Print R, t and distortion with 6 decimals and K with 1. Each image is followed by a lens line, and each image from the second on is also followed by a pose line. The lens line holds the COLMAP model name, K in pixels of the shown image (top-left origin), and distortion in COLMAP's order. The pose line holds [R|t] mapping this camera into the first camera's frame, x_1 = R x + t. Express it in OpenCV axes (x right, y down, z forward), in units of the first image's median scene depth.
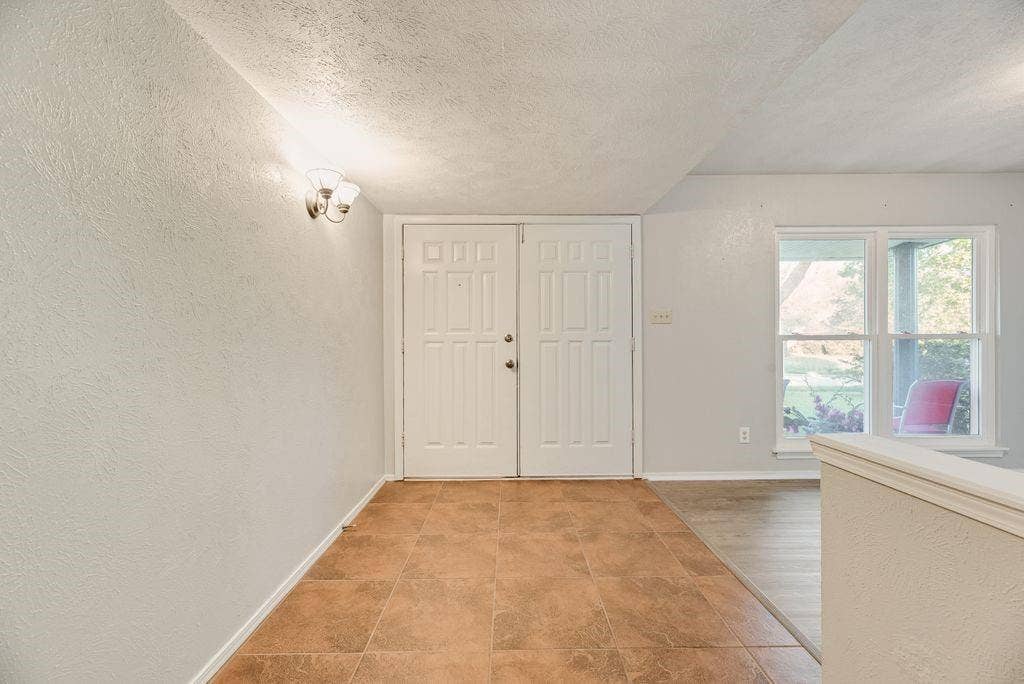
lens RADIAL K [[412.8, 0, 512.6], [0, 412.8, 343.9], [0, 0, 1]] dist [-0.000480, 0.000264]
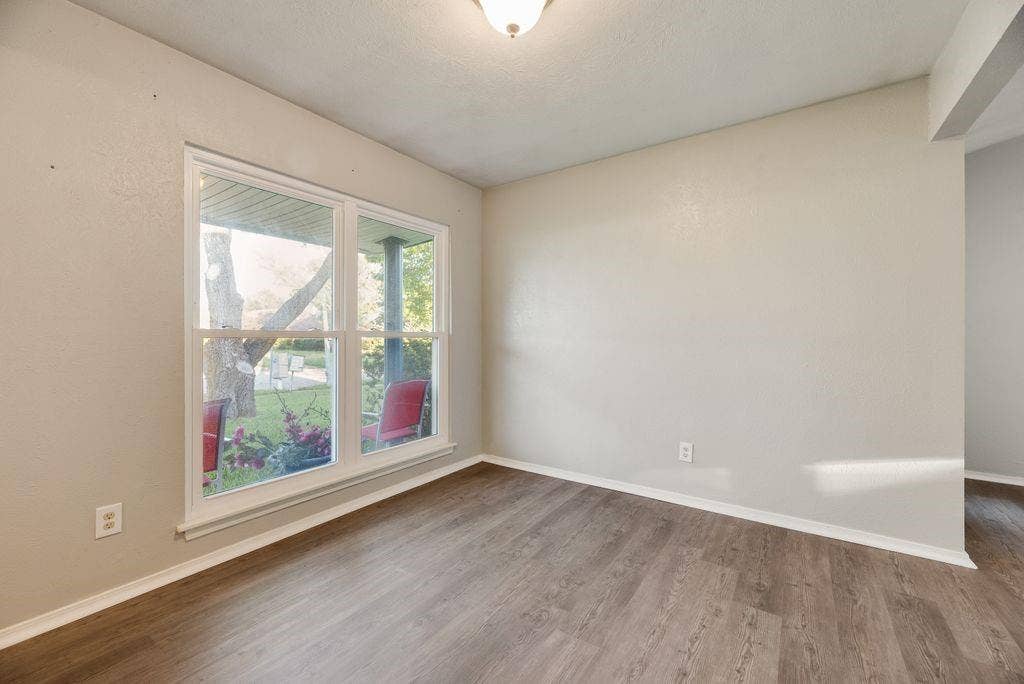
lens RADIAL K [[415.5, 0, 512.1], [0, 415.5, 339.8], [0, 0, 1]] dist [0.000940, 0.000281]
pose [[0.575411, -0.000541, 0.817864, 0.405709], [0.002925, 0.999995, -0.001396, -0.003372], [-0.817859, 0.003195, 0.575410, 0.270163]]
